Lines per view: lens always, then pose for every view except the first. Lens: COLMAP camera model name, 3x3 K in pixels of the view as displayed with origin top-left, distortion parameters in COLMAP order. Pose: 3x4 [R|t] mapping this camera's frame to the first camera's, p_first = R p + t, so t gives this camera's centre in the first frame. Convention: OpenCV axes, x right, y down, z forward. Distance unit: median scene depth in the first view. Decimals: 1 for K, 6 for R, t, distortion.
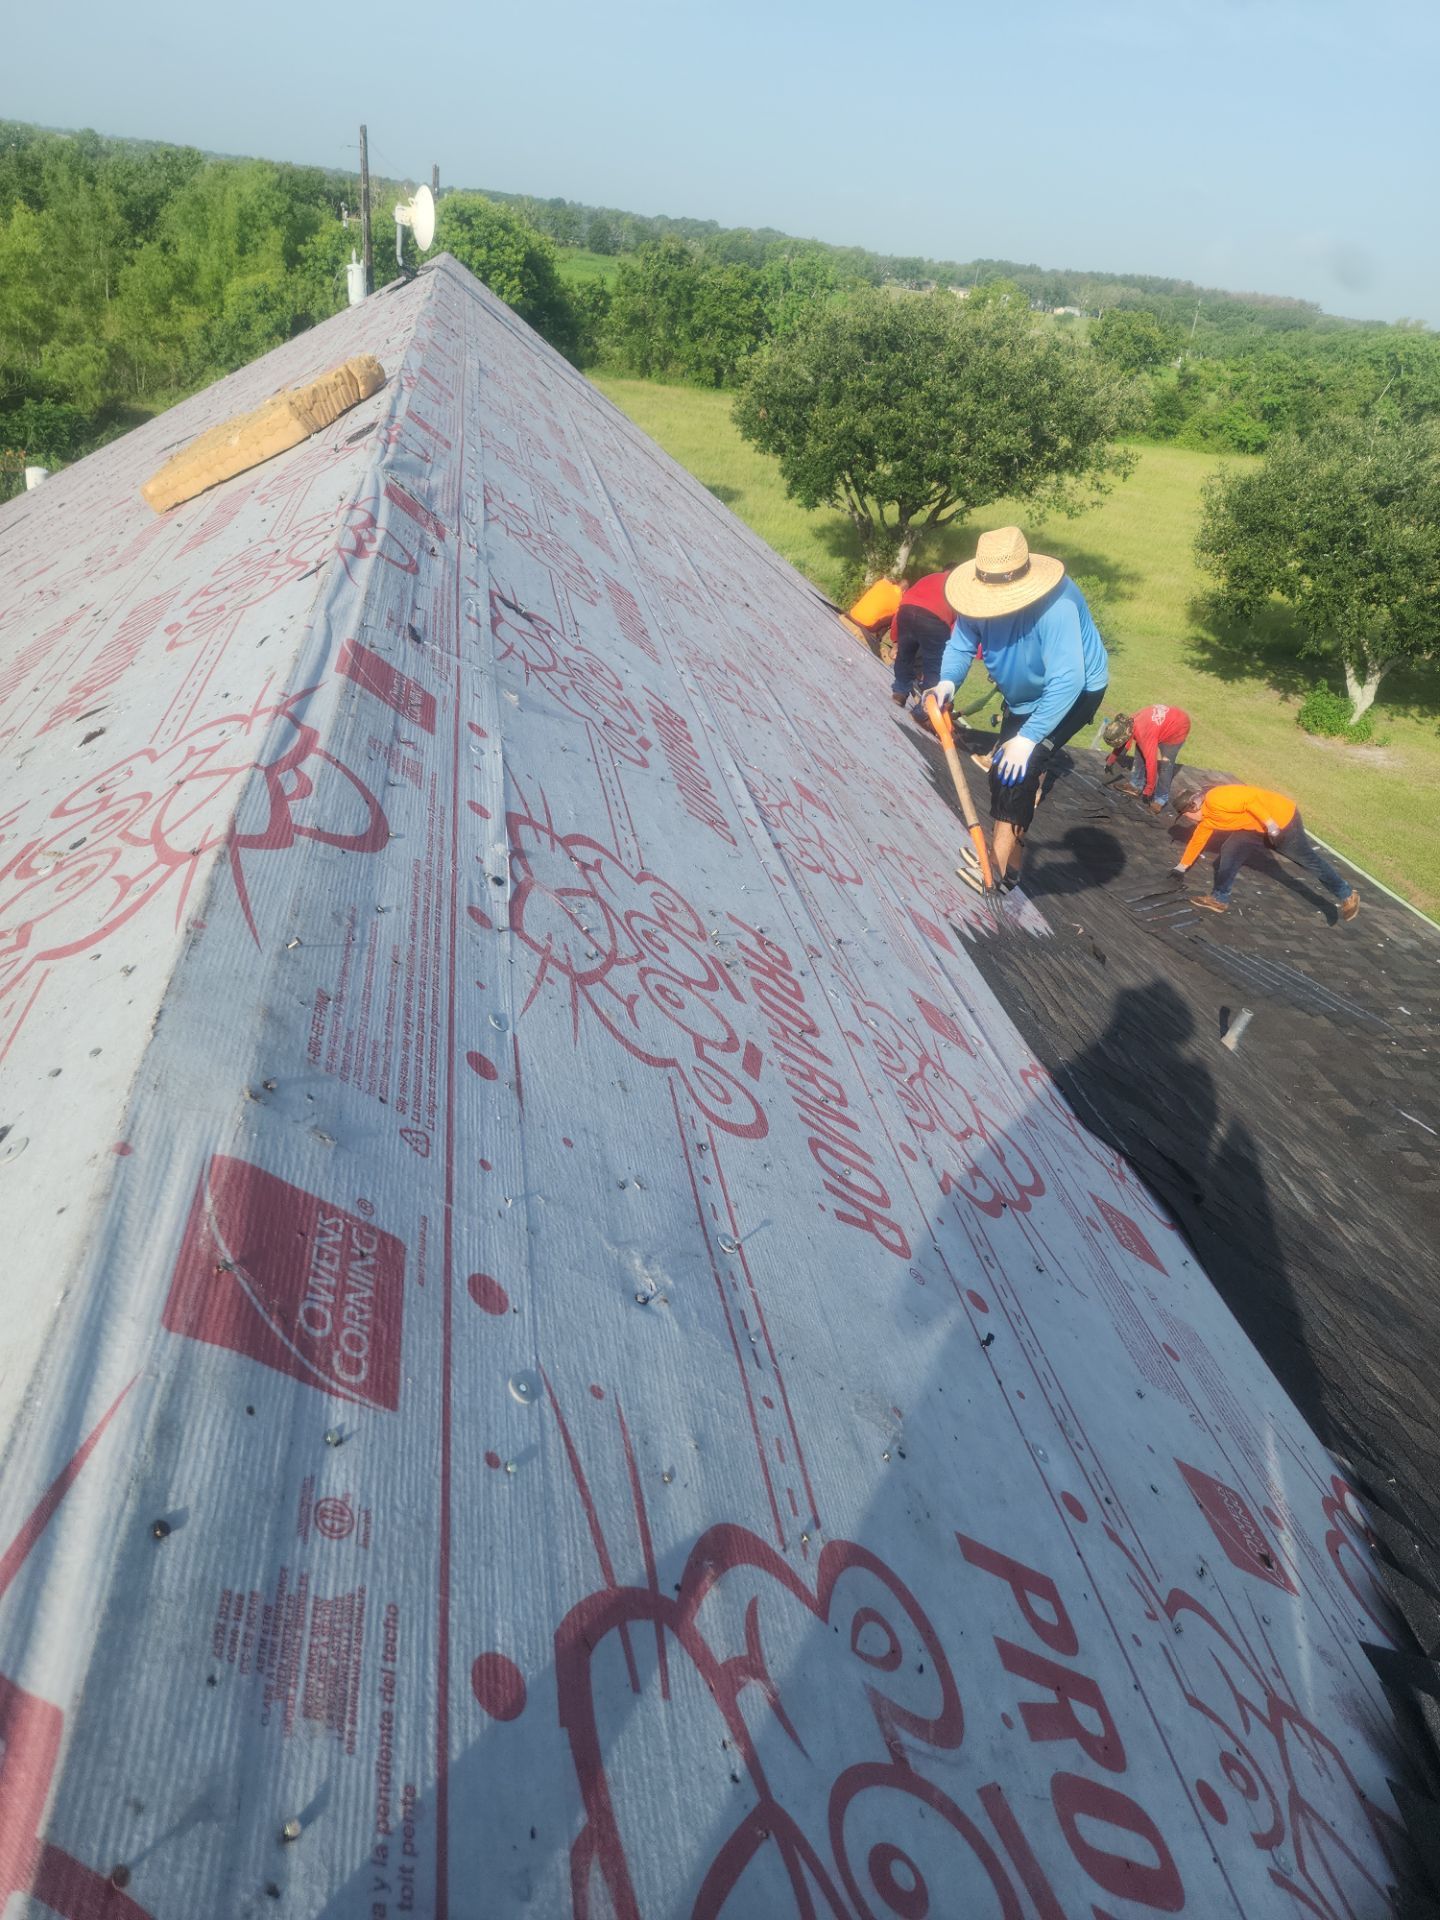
lens RADIAL K [[1332.1, 0, 734.2], [0, 1332.1, 954.2], [0, 0, 1]] dist [0.089153, -0.086486]
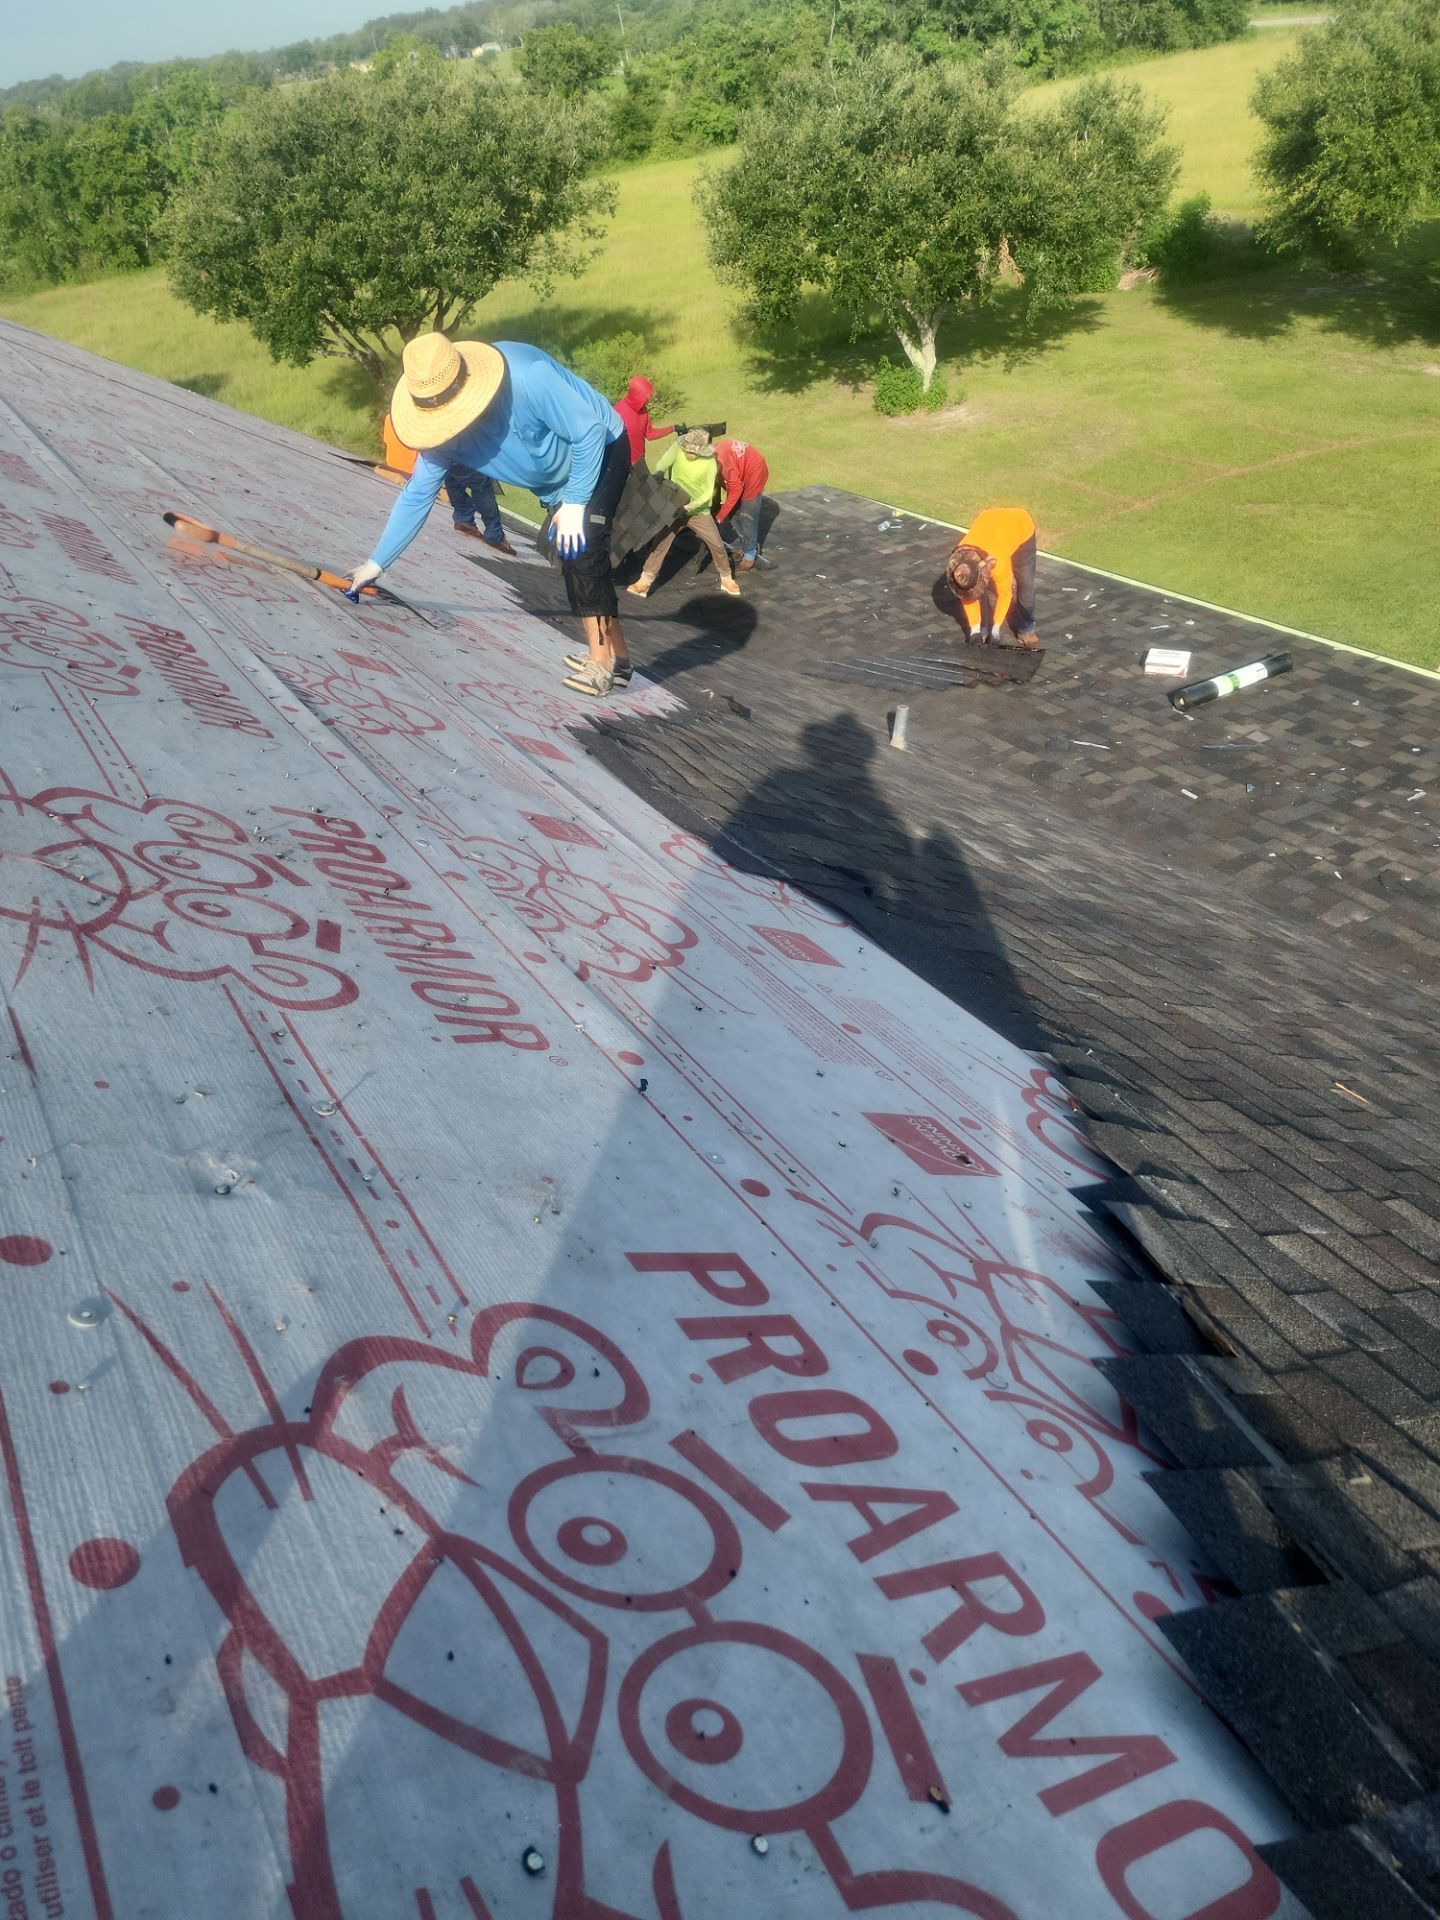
lens RADIAL K [[1376.7, 0, 720.8], [0, 1376.7, 1005.2], [0, 0, 1]] dist [0.083852, -0.076607]
pose [[0.898342, -0.417333, 0.137165, 0.116793], [0.393392, 0.903212, 0.171613, 0.068853], [-0.195509, -0.100208, 0.975569, -0.033103]]
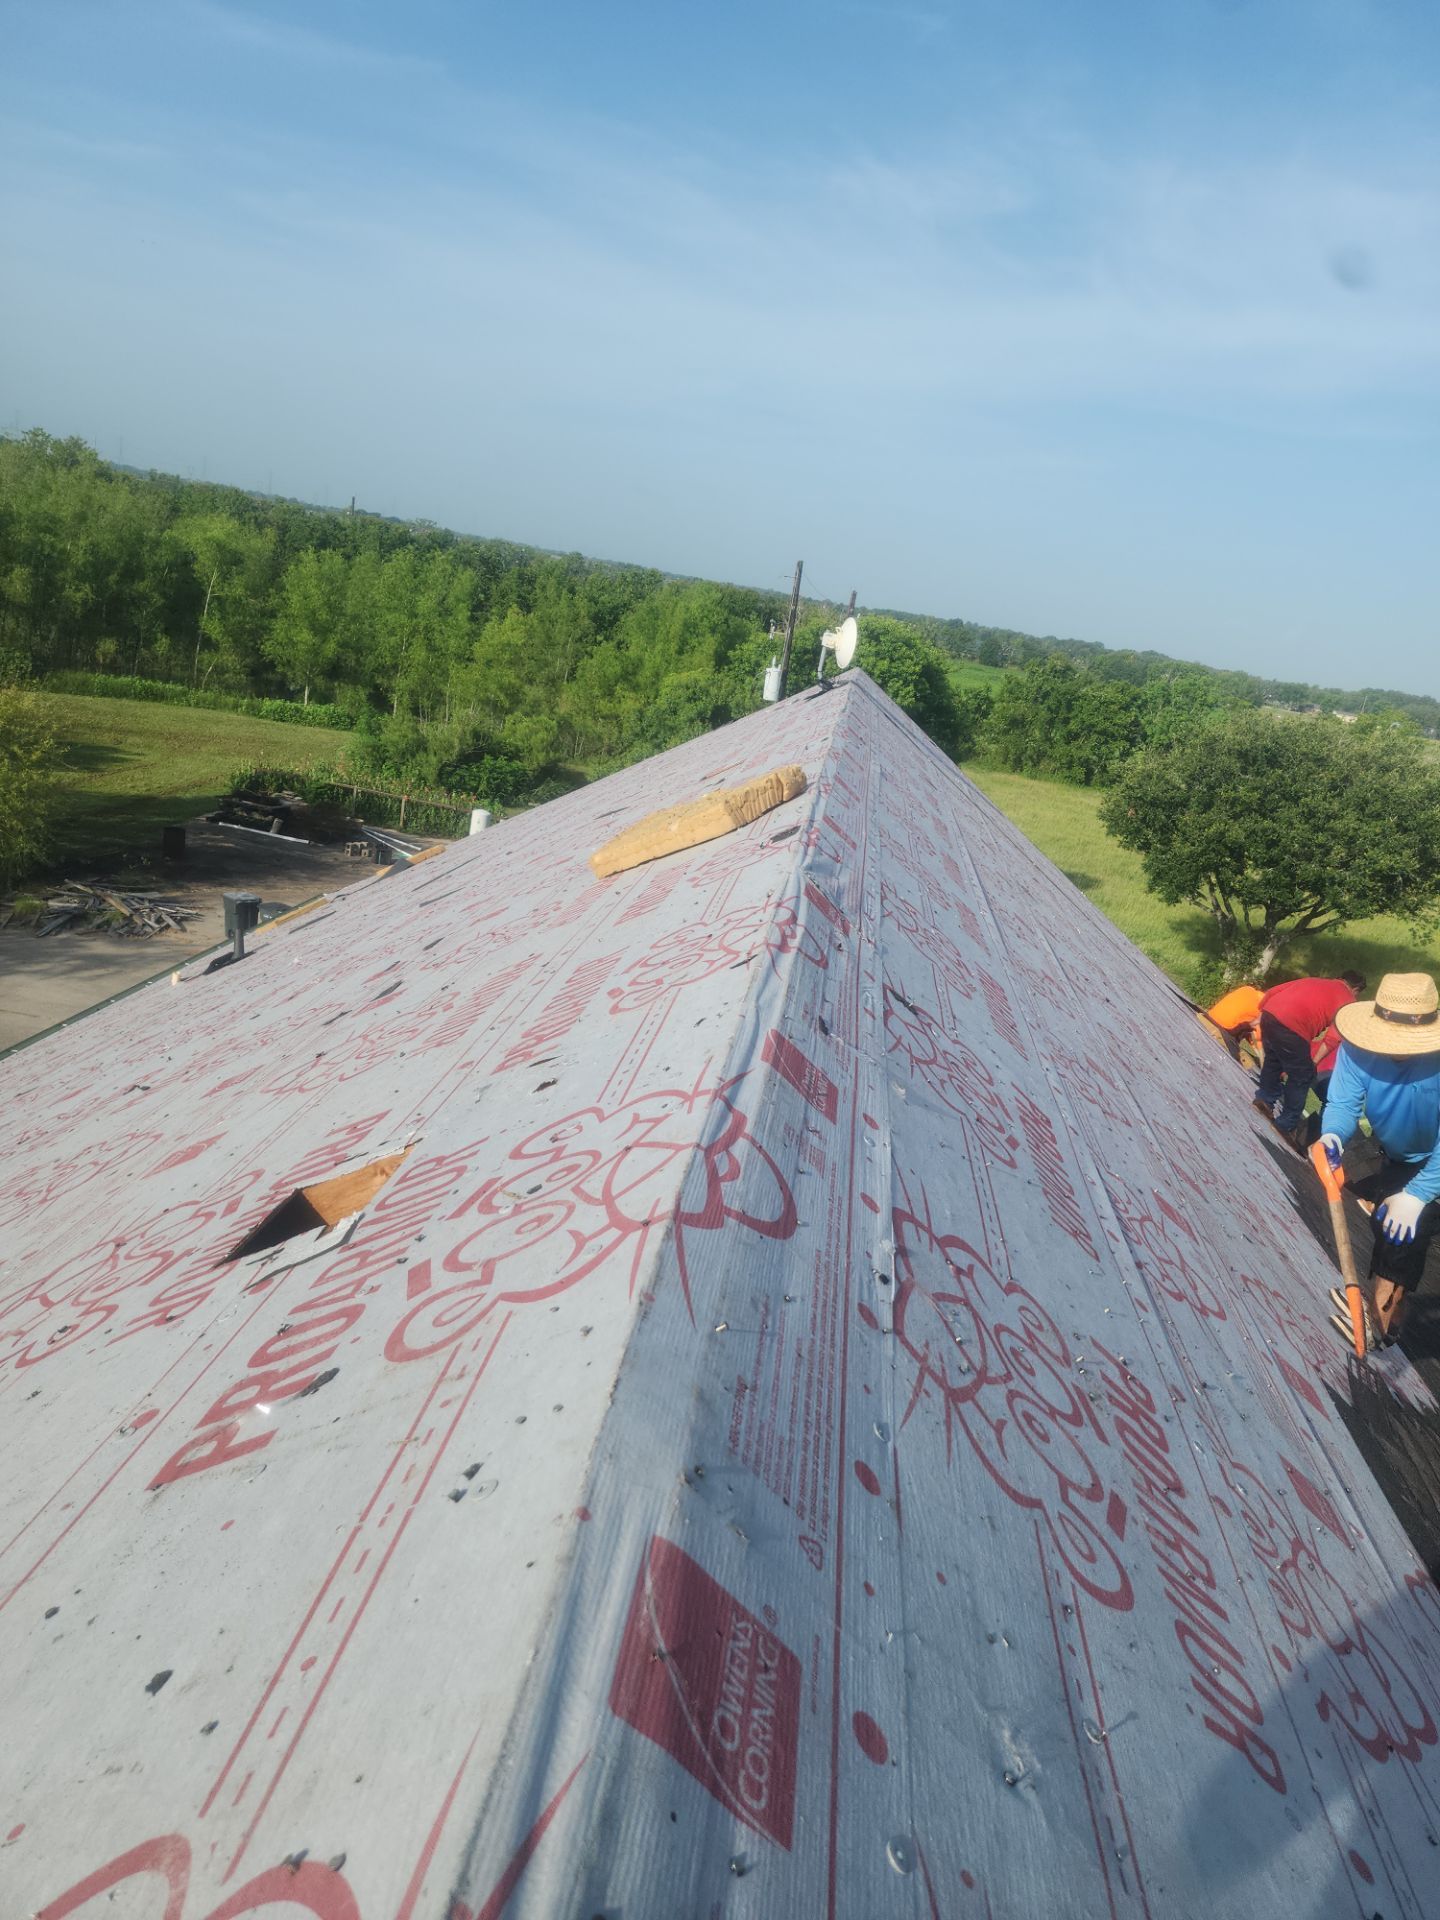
lens RADIAL K [[1332.1, 0, 734.2], [0, 1332.1, 954.2], [0, 0, 1]] dist [0.089153, -0.086486]
pose [[0.961708, 0.107488, -0.252118, -0.050939], [-0.169657, 0.955931, -0.239609, -0.025793], [0.215252, 0.273208, 0.937563, -0.073277]]
